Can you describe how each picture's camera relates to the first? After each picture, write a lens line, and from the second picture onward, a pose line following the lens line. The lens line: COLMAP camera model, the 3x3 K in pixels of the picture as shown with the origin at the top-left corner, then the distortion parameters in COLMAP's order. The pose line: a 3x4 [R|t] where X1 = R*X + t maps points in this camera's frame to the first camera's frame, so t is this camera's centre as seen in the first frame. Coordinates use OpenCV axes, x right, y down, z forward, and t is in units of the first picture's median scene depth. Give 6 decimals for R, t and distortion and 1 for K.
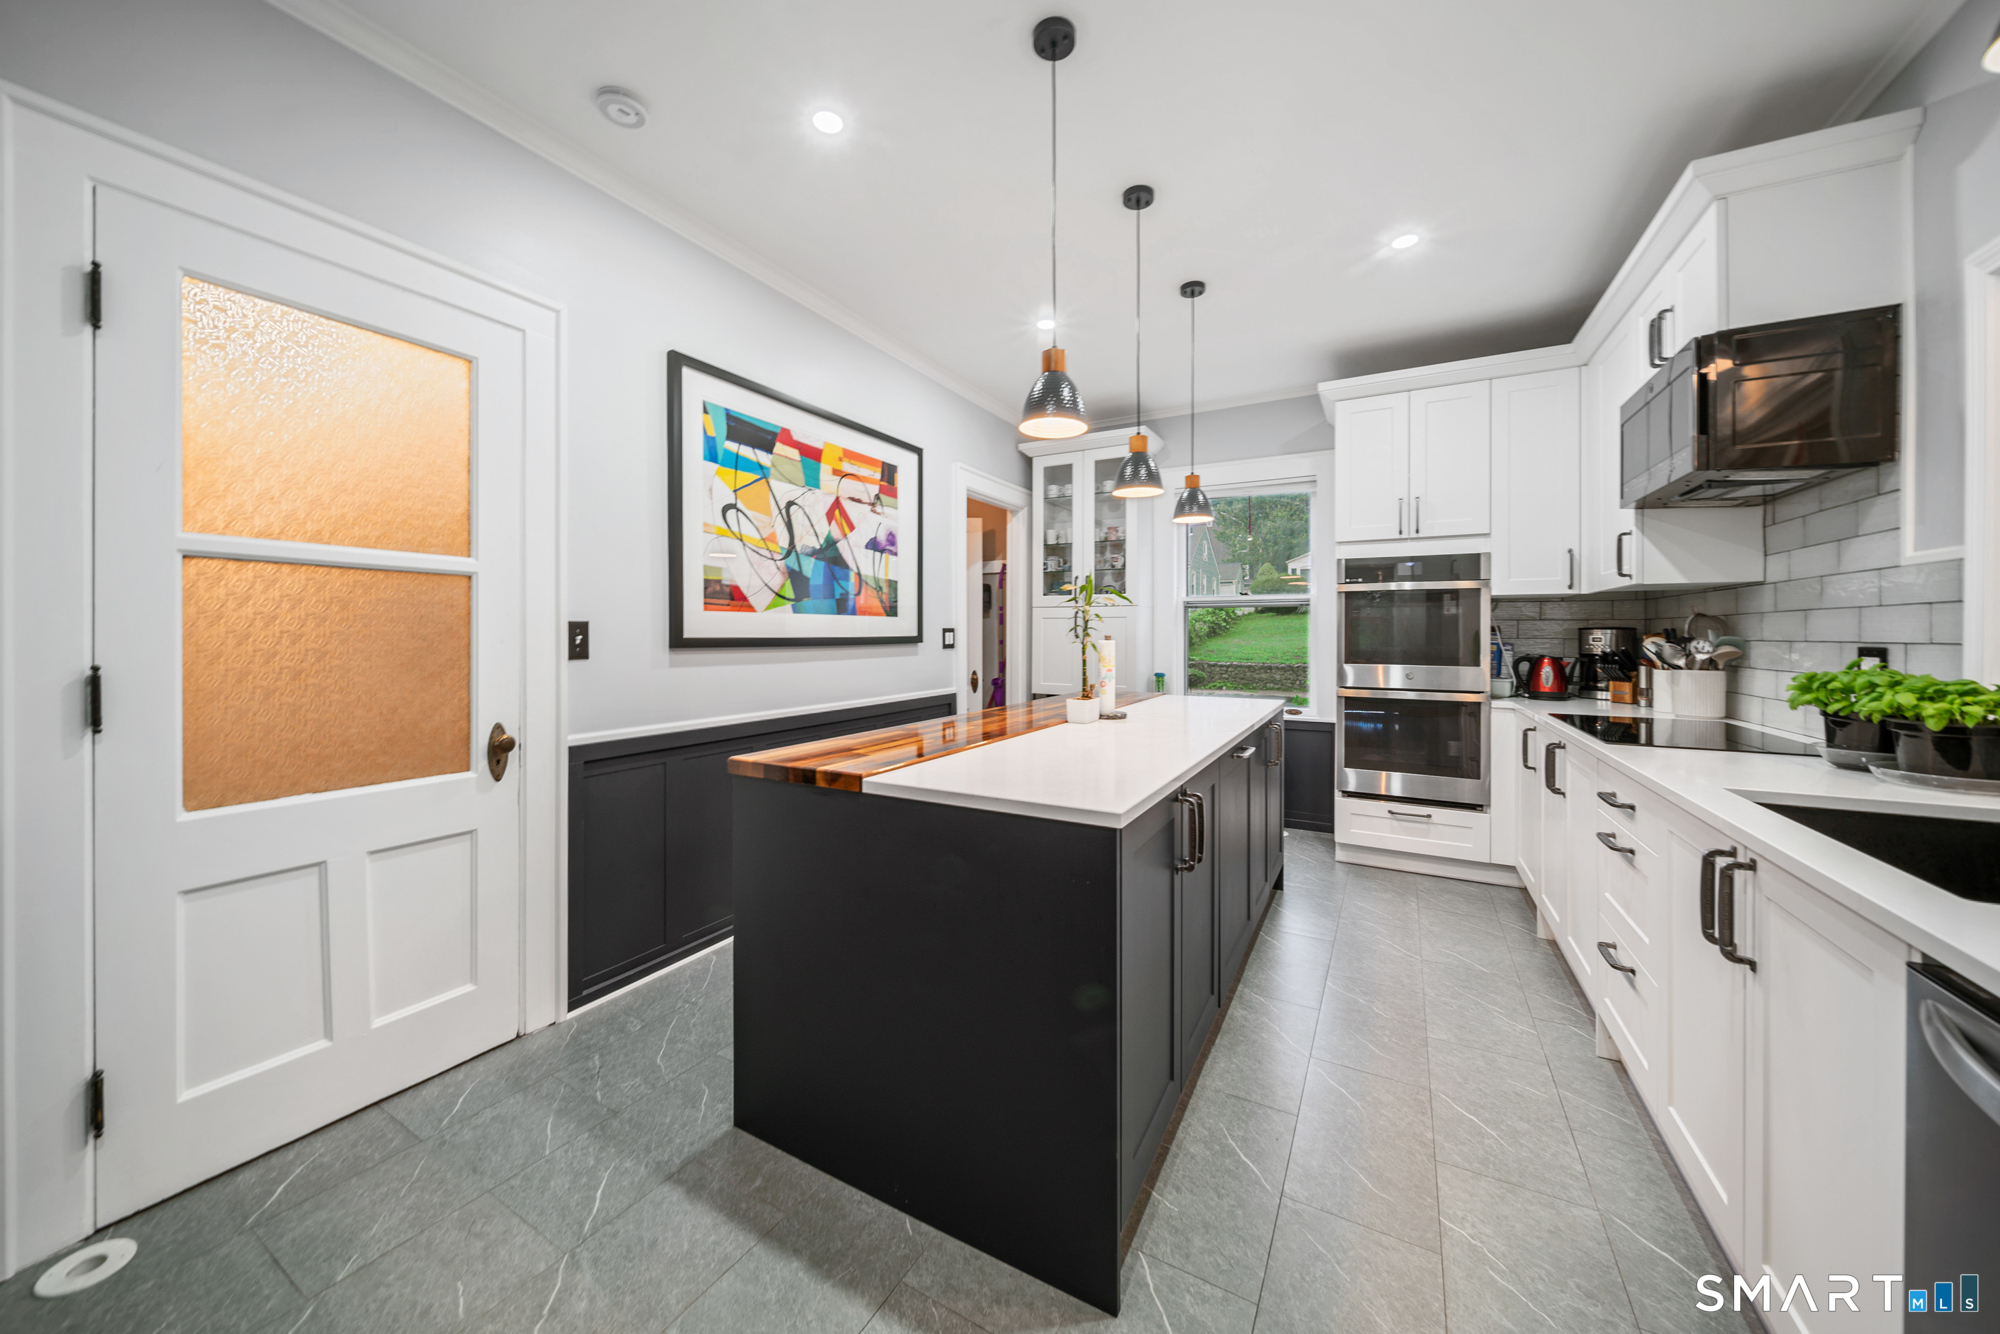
lens RADIAL K [[701.8, 0, 992.2], [0, 701.8, 646.7], [0, 0, 1]] dist [-0.001615, -0.000142]
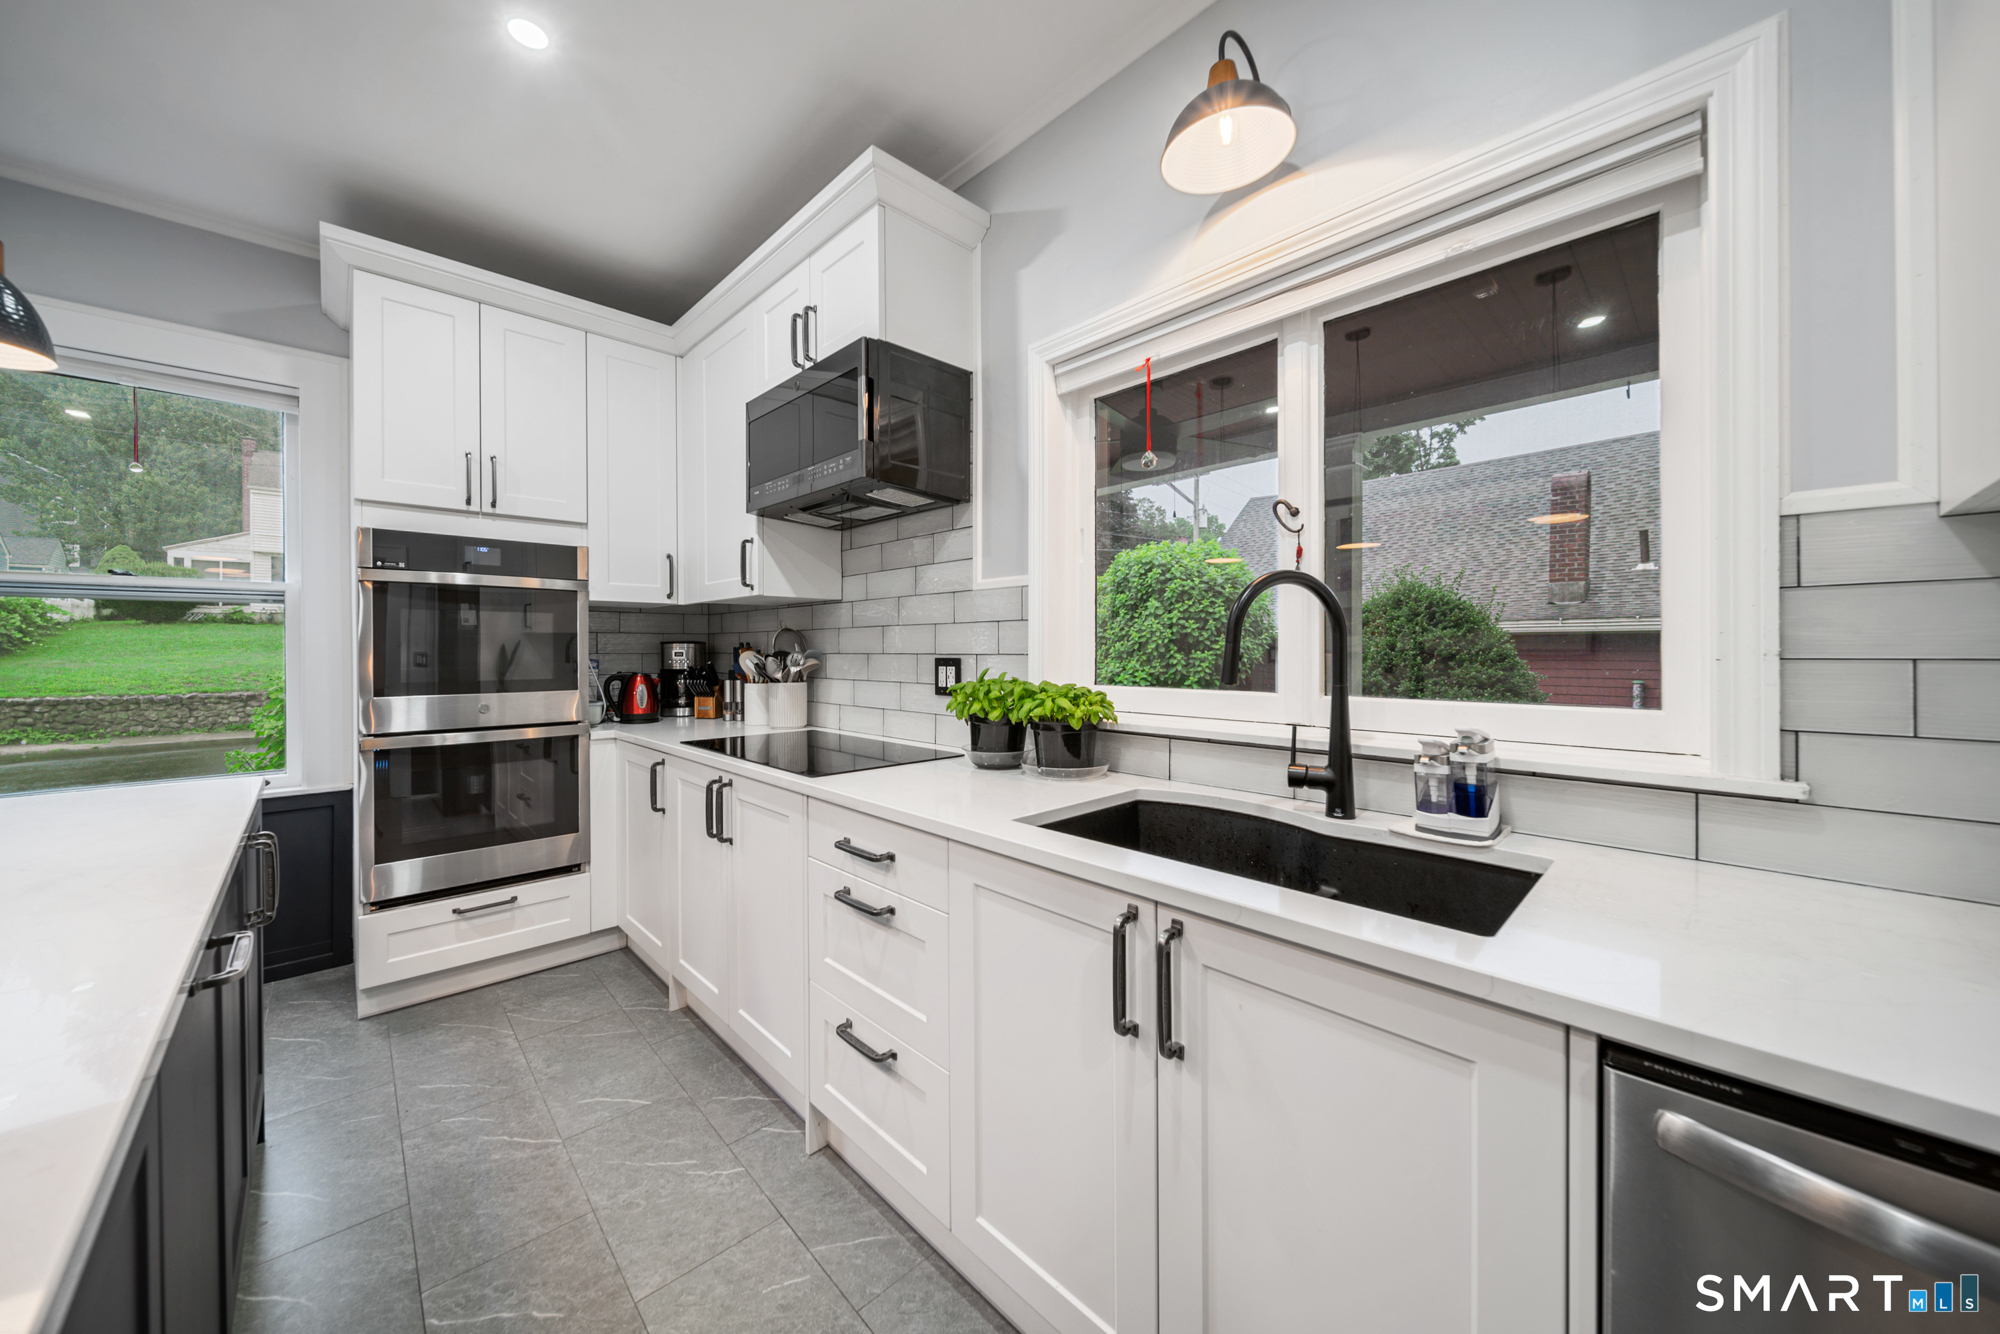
lens RADIAL K [[701.8, 0, 992.2], [0, 701.8, 646.7], [0, 0, 1]] dist [-0.001615, -0.000142]
pose [[0.299016, -0.000850, 0.954248, 0.088027], [0.021807, 0.999745, -0.005942, -0.005785], [-0.953999, 0.022586, 0.298958, 0.344586]]
